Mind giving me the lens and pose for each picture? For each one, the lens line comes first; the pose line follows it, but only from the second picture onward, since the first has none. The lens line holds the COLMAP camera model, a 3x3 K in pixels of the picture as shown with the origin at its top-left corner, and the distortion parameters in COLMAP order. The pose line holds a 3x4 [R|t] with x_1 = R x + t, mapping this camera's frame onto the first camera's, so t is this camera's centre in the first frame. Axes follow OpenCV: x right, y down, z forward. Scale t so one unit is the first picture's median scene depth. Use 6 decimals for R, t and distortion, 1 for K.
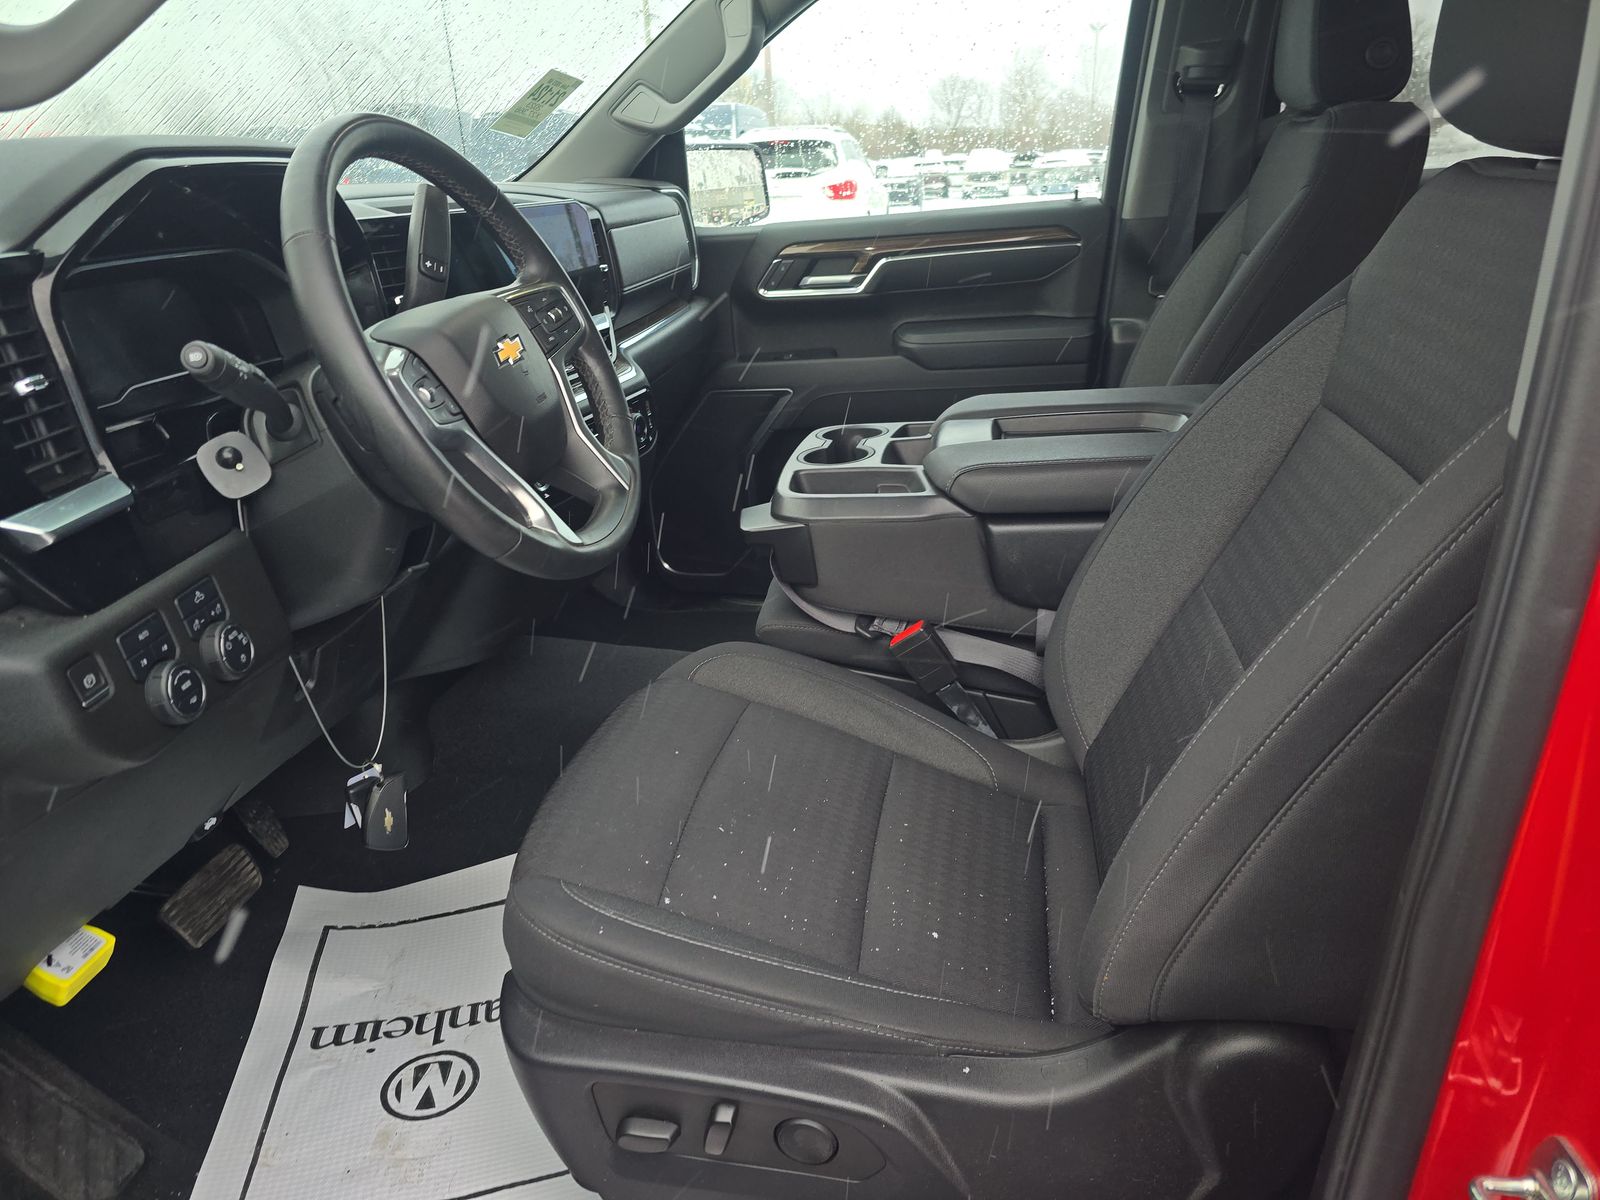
lens RADIAL K [[1086.1, 0, 800.0], [0, 1086.1, 600.0], [0, 0, 1]] dist [0.035719, -0.038515]
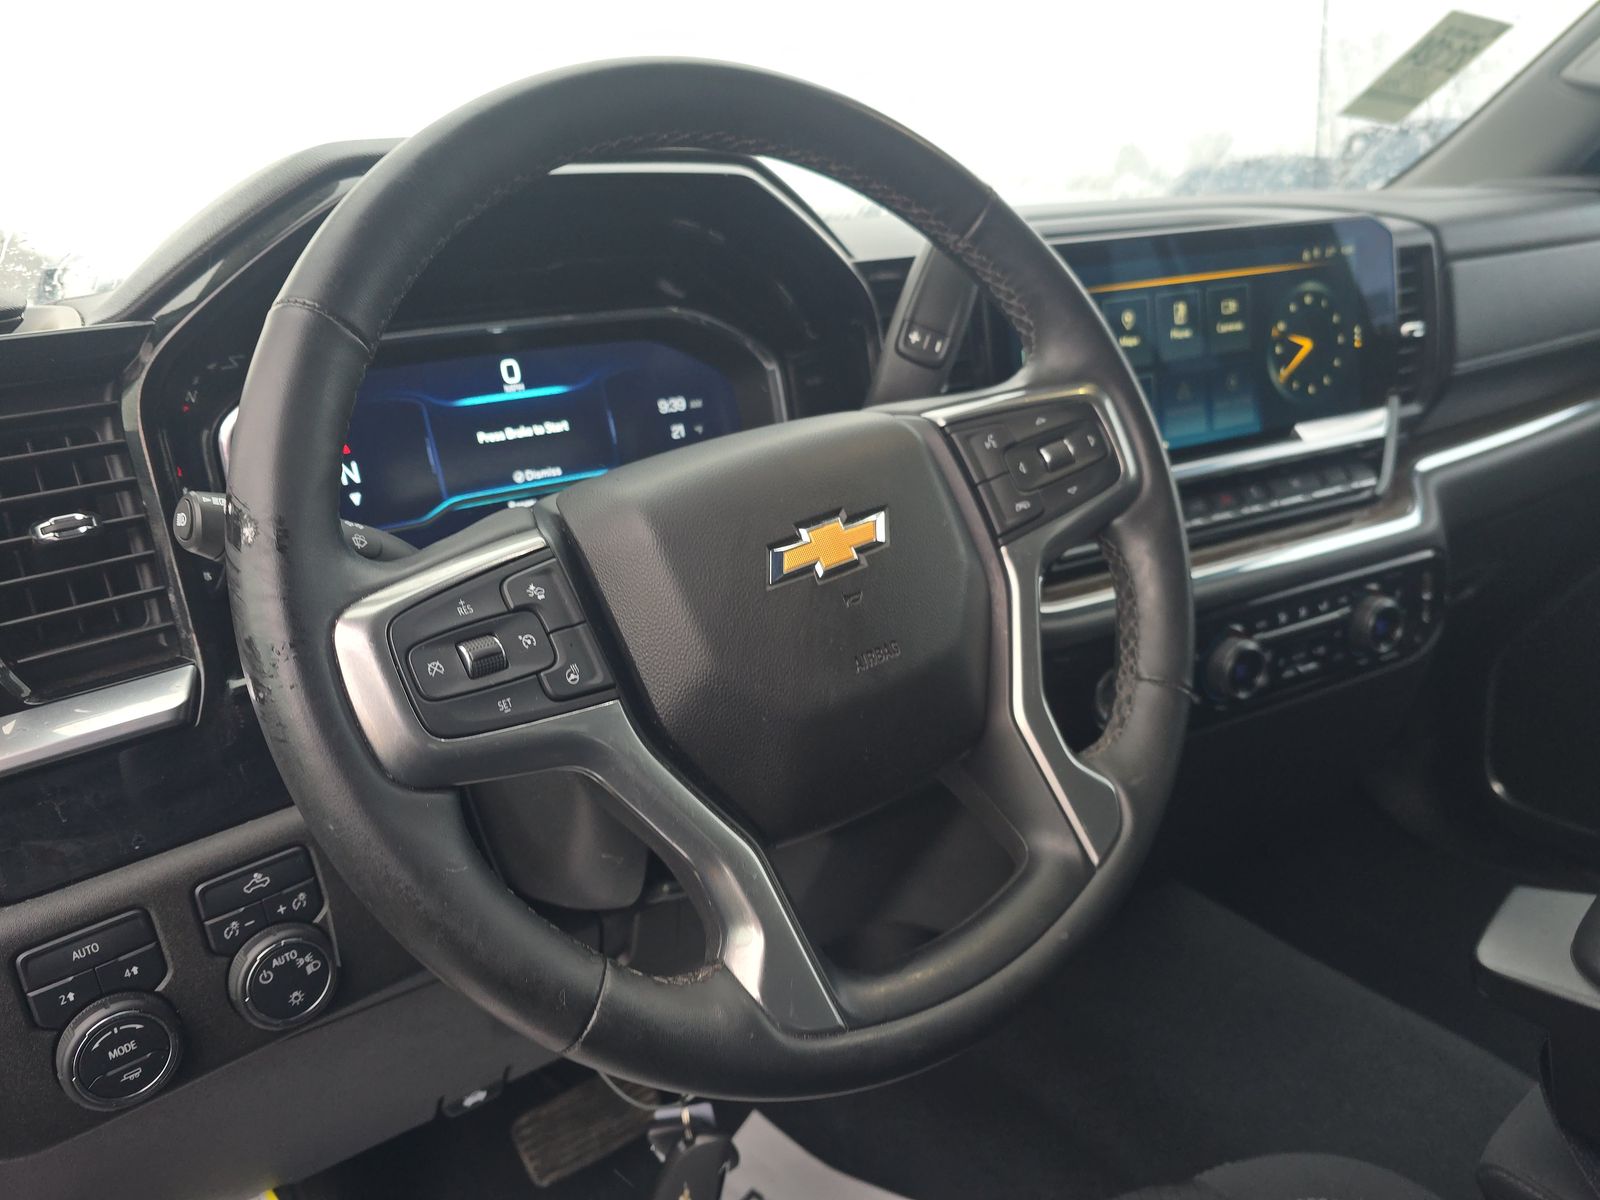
lens RADIAL K [[1086.1, 0, 800.0], [0, 1086.1, 600.0], [0, 0, 1]] dist [0.035719, -0.038515]
pose [[0.687520, 0.203744, -0.696997, 0.027589], [-0.220288, 0.973120, 0.067168, -0.135718], [0.691947, 0.107361, 0.713921, 0.387347]]
